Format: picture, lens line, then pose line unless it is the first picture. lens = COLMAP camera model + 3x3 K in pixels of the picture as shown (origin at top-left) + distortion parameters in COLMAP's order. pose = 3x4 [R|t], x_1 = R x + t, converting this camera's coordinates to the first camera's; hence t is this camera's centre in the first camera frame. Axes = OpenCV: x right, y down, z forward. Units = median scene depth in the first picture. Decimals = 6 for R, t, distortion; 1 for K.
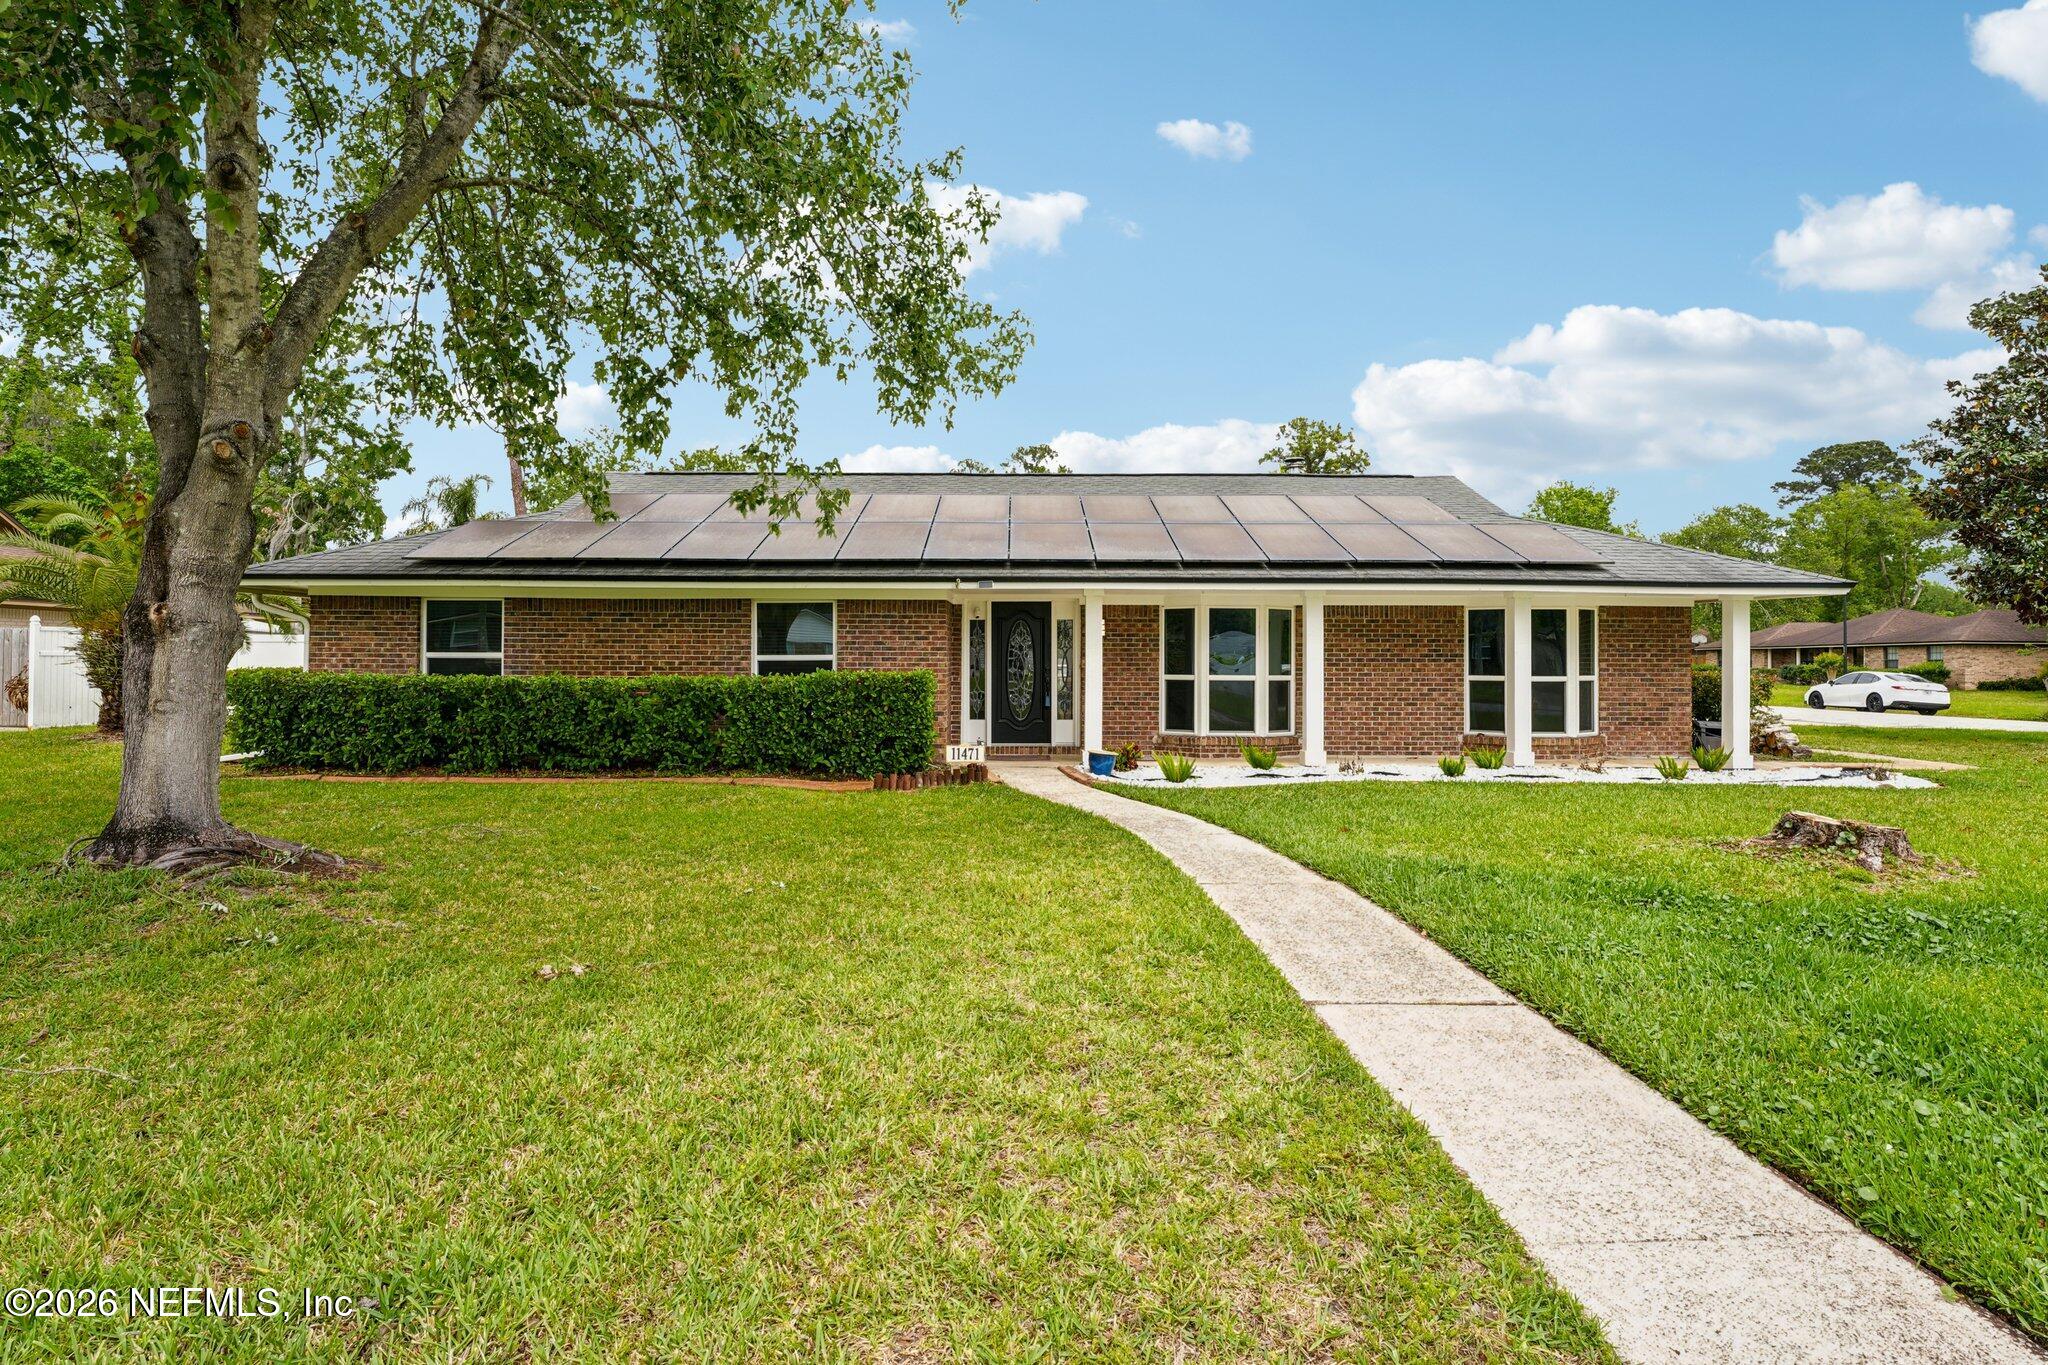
lens RADIAL K [[941.0, 0, 1024.0], [0, 941.0, 682.5], [0, 0, 1]] dist [0.000202, -0.000019]
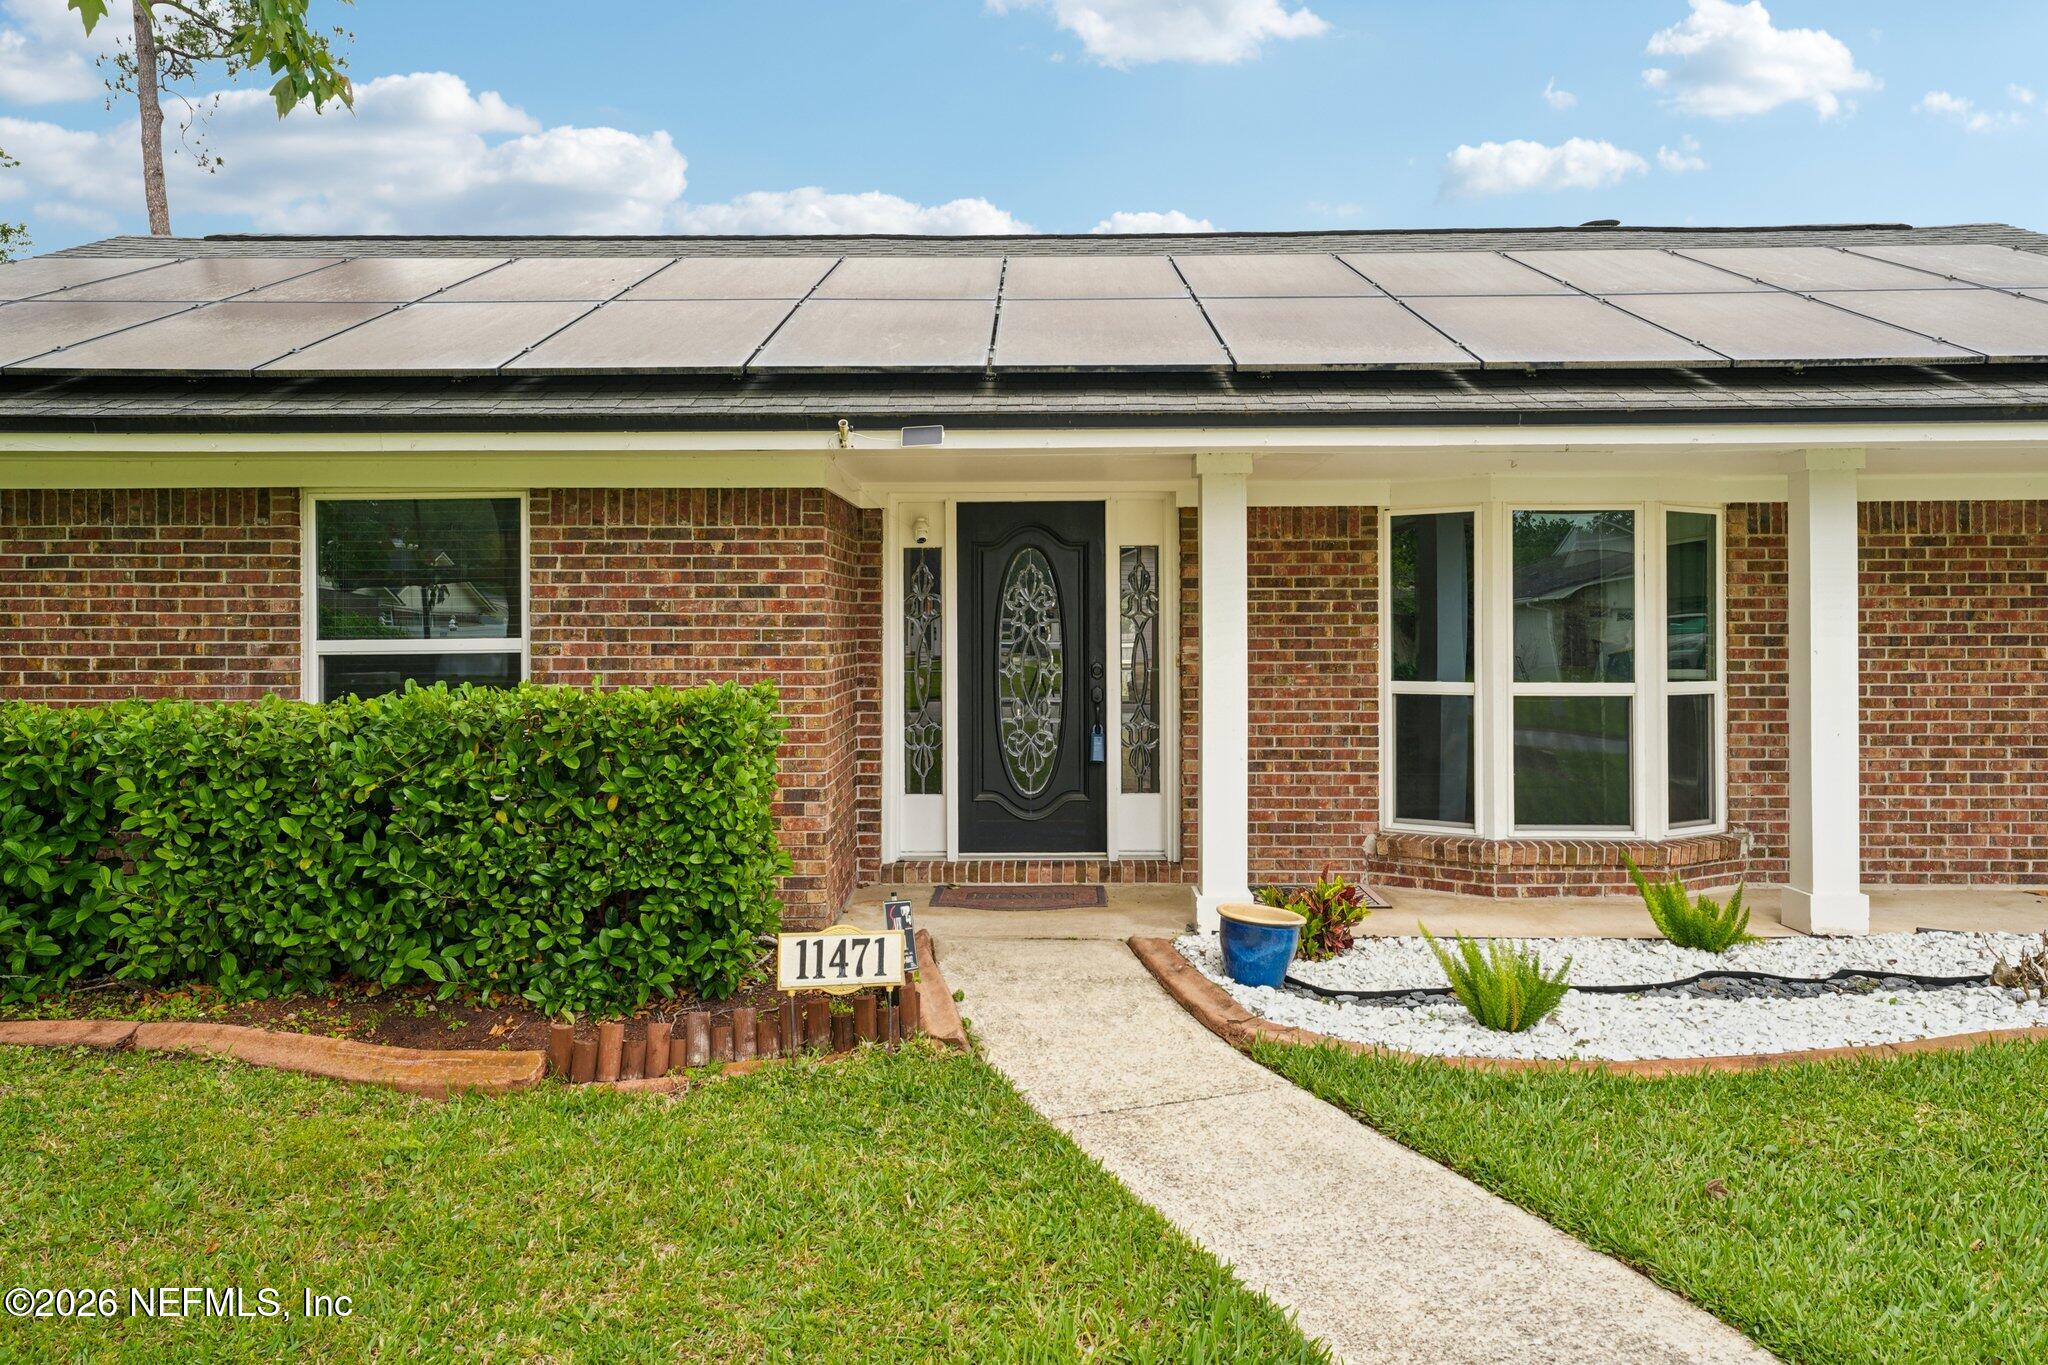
lens RADIAL K [[1447.2, 0, 1024.0], [0, 1447.2, 682.5], [0, 0, 1]] dist [0.038423, -0.000026]
pose [[0.999828, -0.006533, -0.017386, 0.005040], [0.006688, 0.999939, 0.008837, -0.014917], [0.017327, -0.008952, 0.999810, 0.409465]]
